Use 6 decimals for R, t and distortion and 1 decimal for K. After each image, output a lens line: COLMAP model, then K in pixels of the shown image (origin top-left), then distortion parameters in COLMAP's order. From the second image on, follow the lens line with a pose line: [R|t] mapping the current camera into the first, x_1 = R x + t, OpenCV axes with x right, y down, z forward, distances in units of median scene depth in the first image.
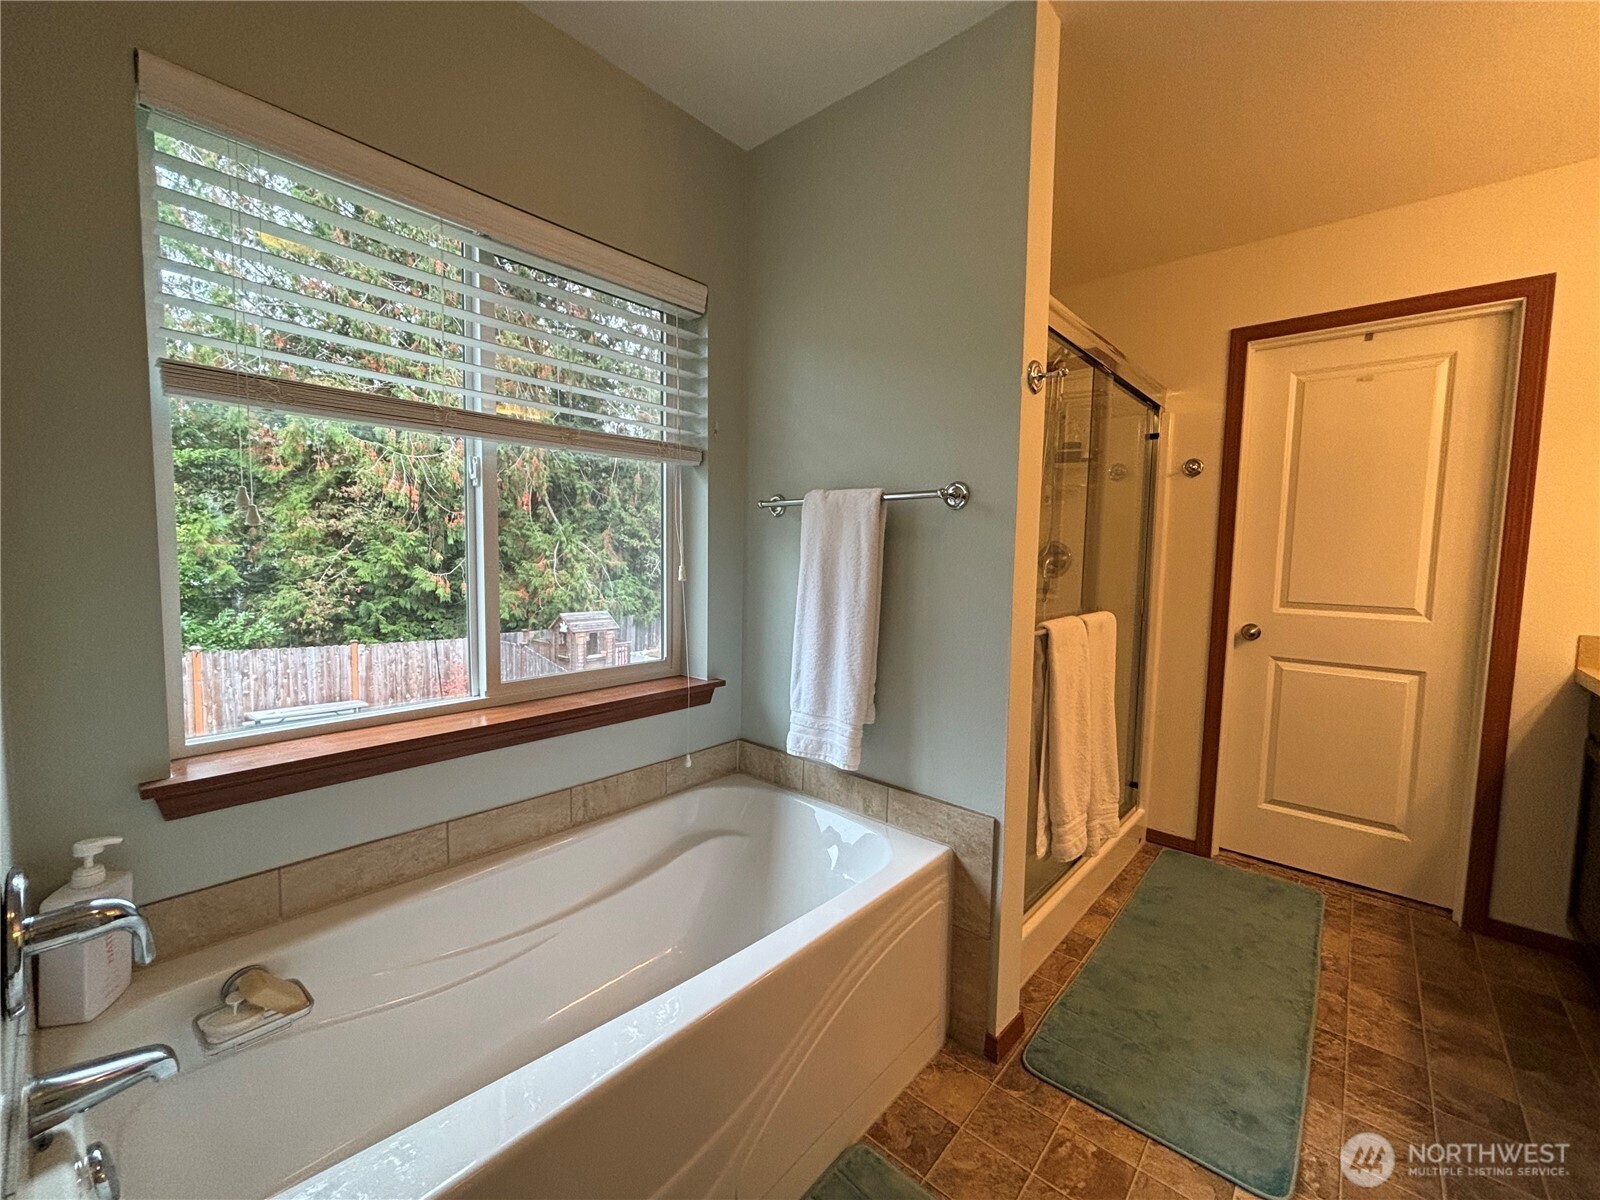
lens RADIAL K [[642.2, 0, 786.1], [0, 642.2, 595.3], [0, 0, 1]] dist [-0.000668, -0.000182]
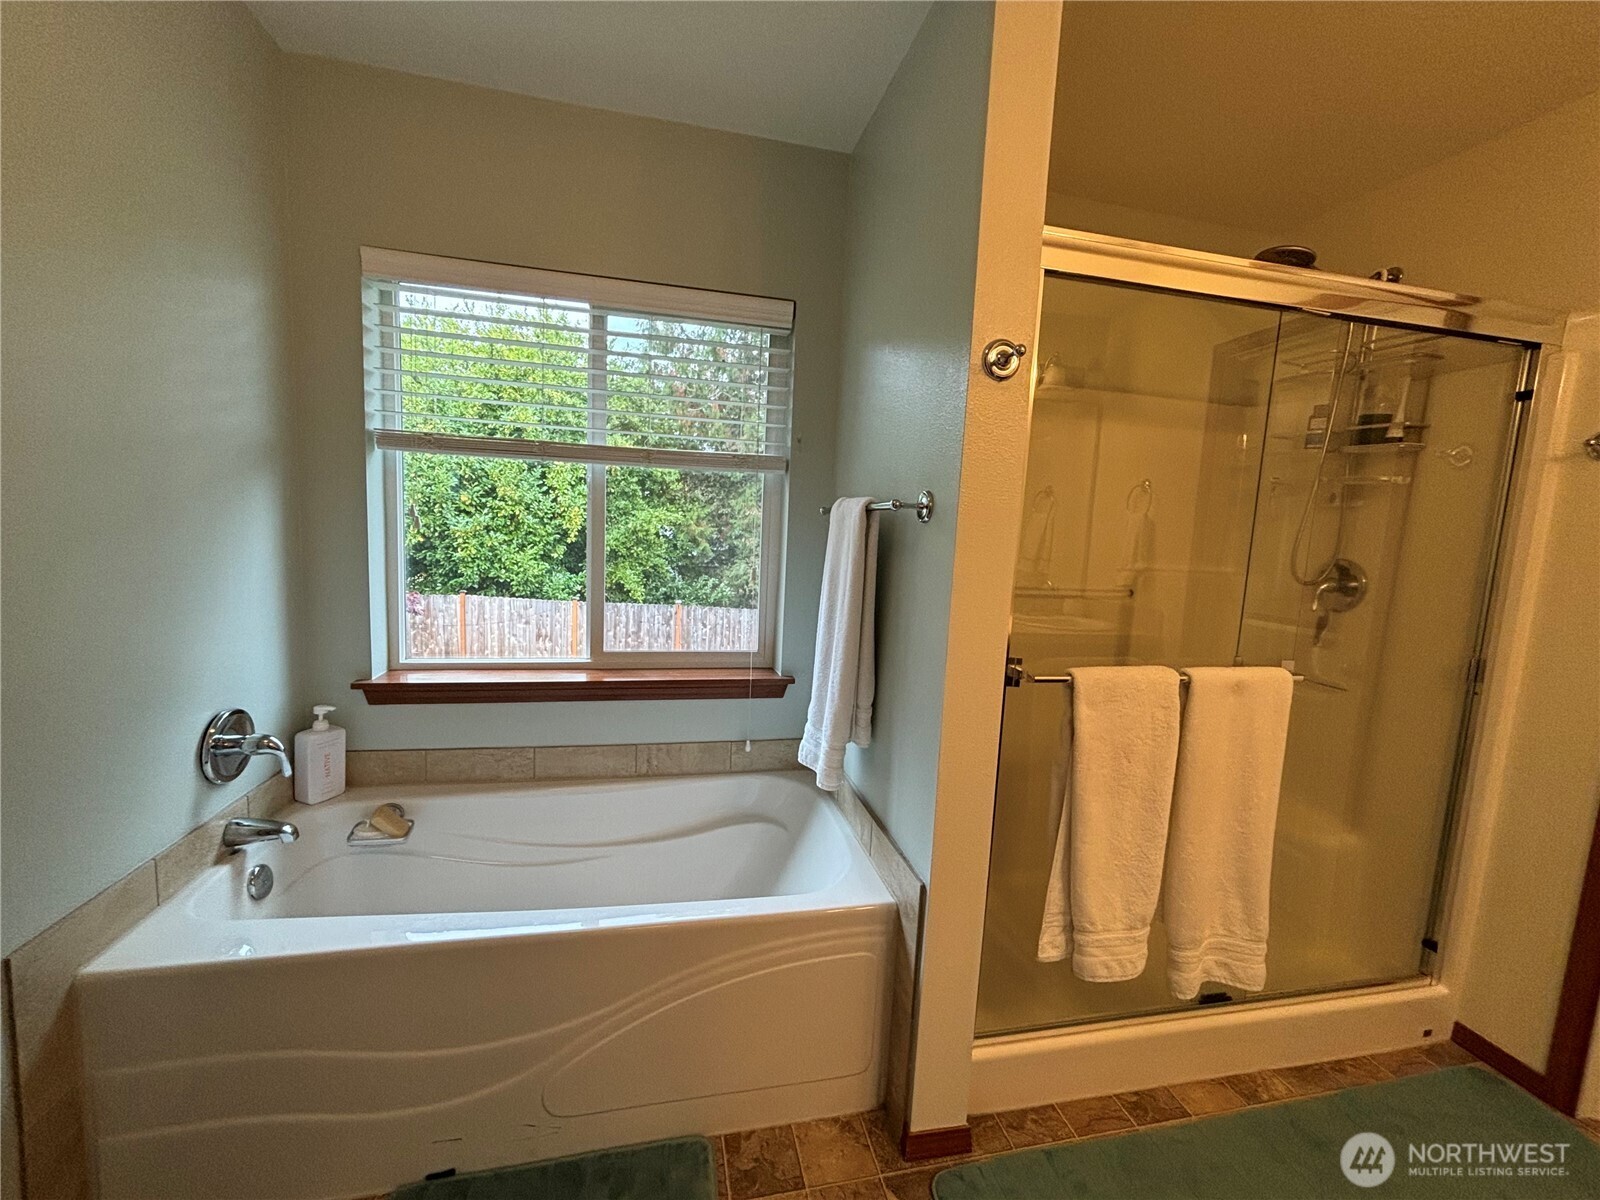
lens RADIAL K [[642.2, 0, 805.3], [0, 642.2, 590.5], [0, 0, 1]] dist [-0.000668, -0.000182]
pose [[0.815697, 0.077896, -0.573210, 0.569745], [-0.071894, 0.996861, 0.033160, -0.052548], [0.573994, 0.014162, 0.818737, 0.172148]]
